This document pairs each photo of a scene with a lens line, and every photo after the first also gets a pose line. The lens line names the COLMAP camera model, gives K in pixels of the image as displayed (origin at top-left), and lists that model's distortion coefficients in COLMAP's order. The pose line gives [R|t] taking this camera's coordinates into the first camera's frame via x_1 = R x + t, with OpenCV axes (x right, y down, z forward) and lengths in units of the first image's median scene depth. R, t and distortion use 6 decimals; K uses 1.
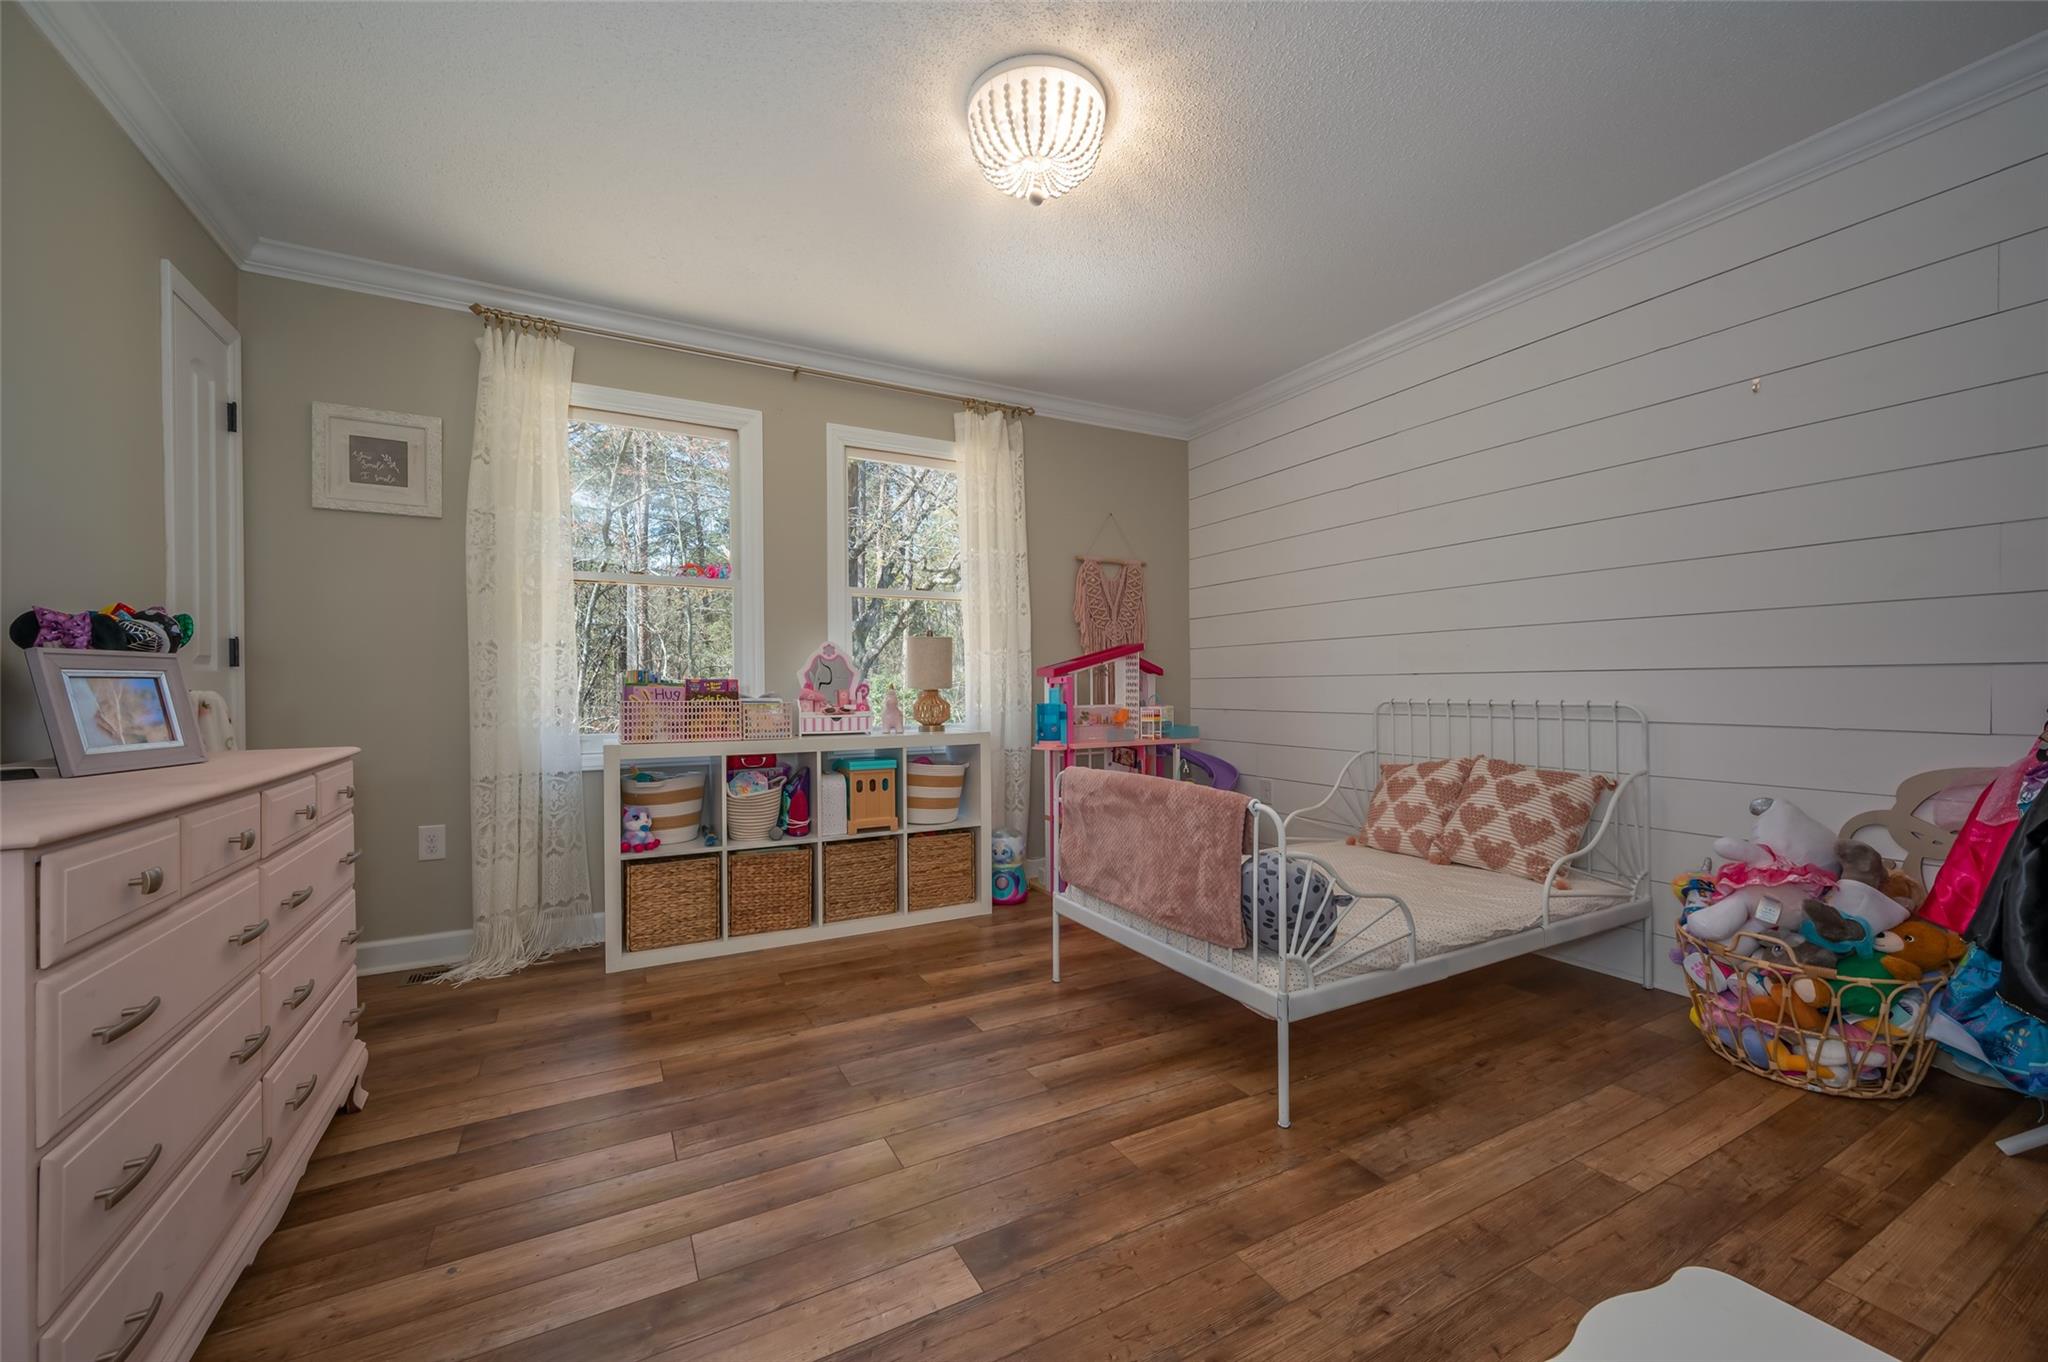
lens RADIAL K [[820.4, 0, 1024.4], [0, 820.4, 675.8], [0, 0, 1]] dist [0.000006, 0.000002]
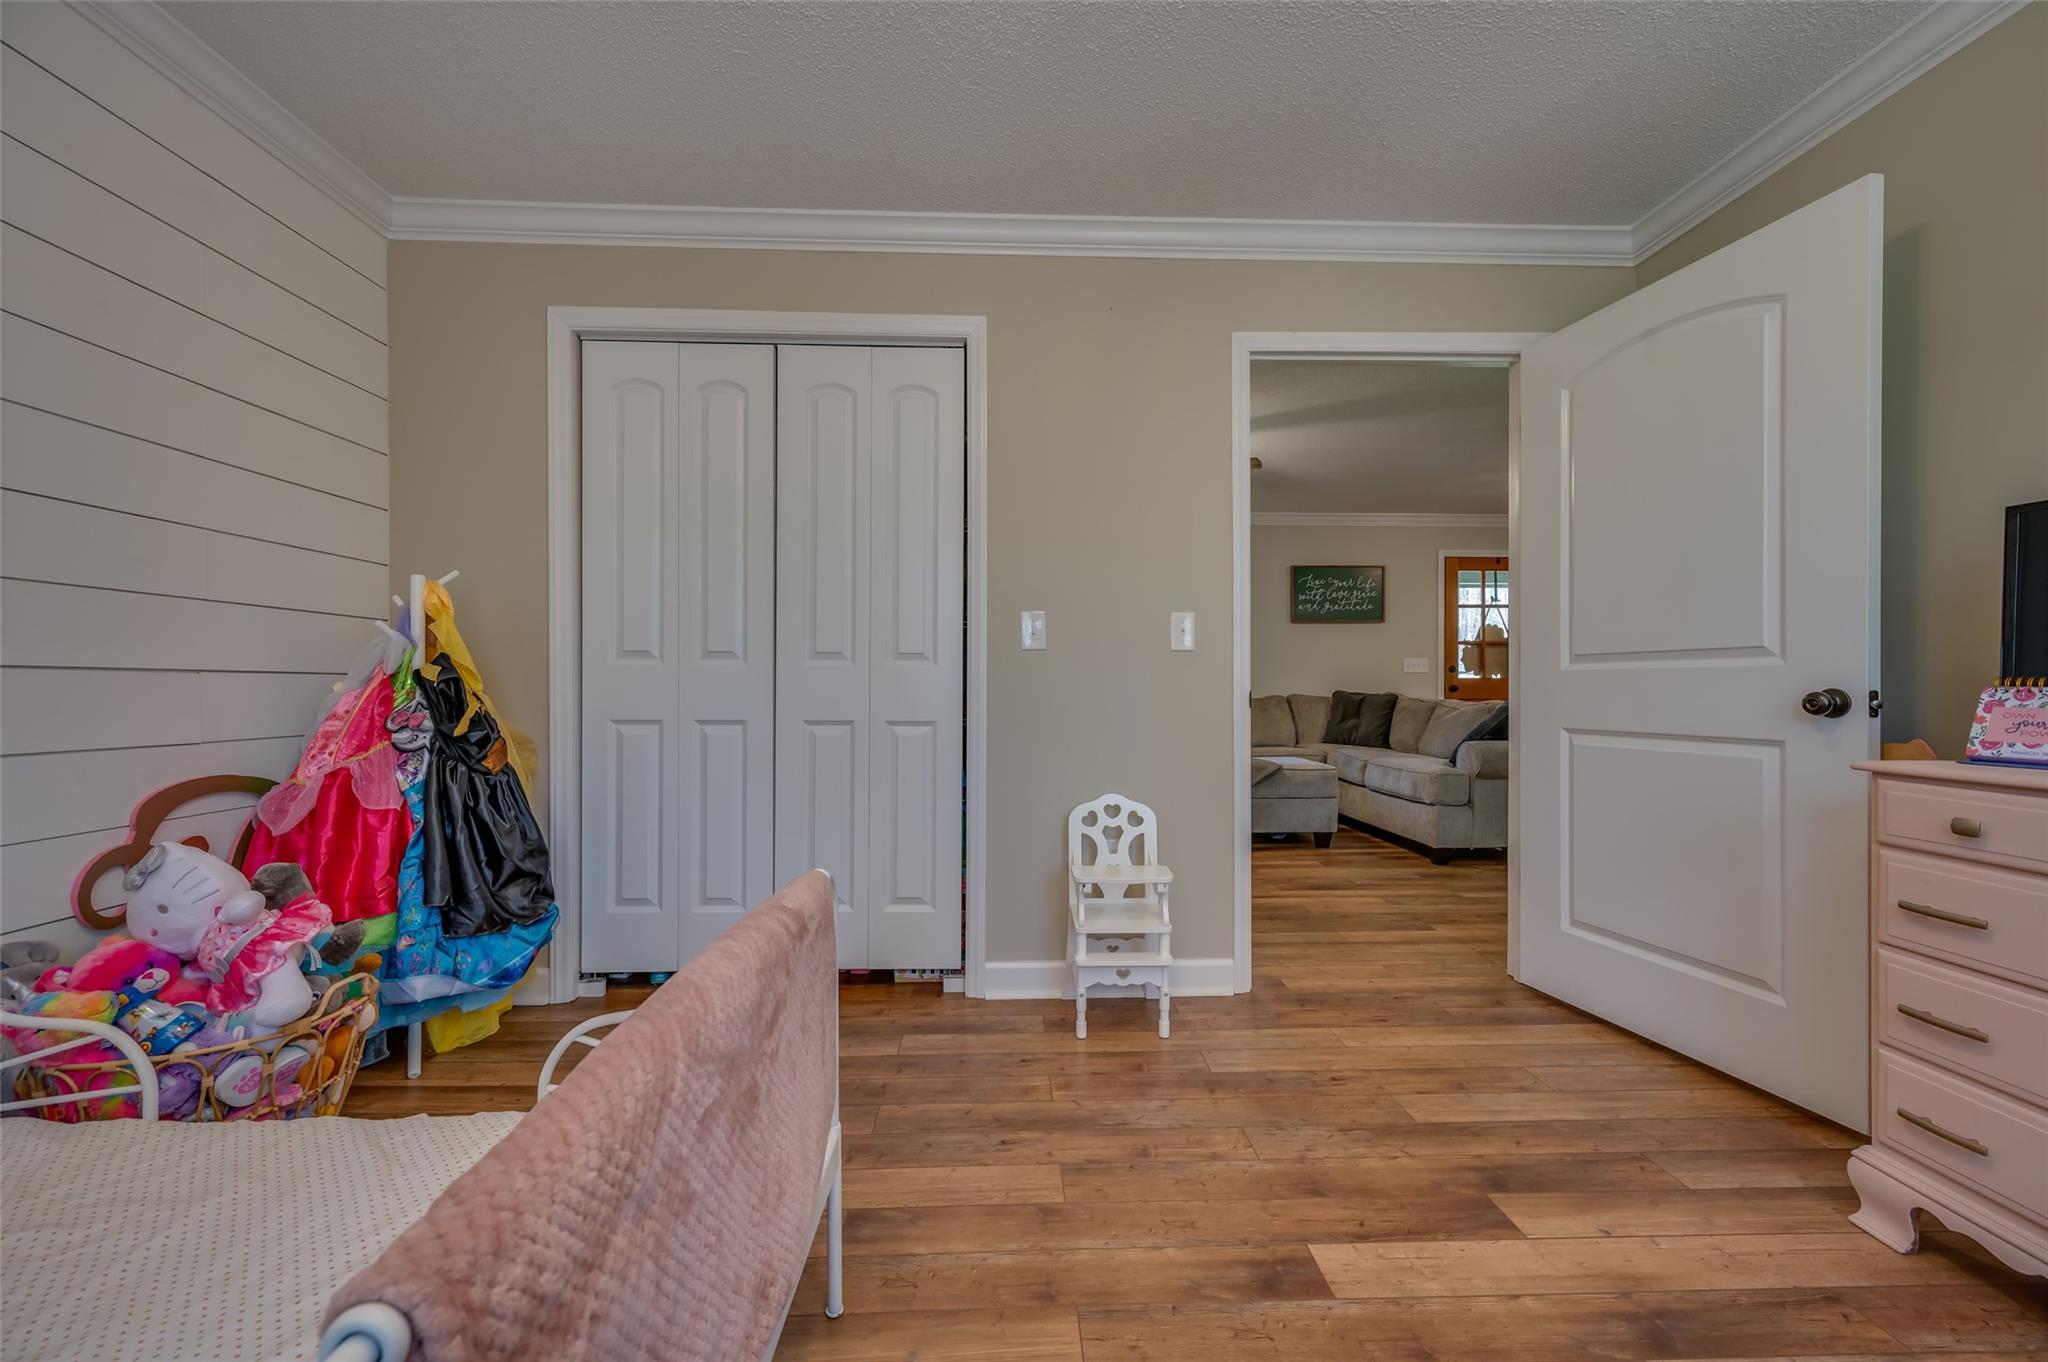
lens RADIAL K [[806.2, 0, 1024.0], [0, 806.2, 682.4], [0, 0, 1]] dist [-0.000106, 0.000153]
pose [[-0.892770, -0.000743, 0.450512, -0.180209], [0.002126, 0.999981, 0.005862, -0.002981], [-0.450508, 0.006191, -0.892751, 1.941828]]
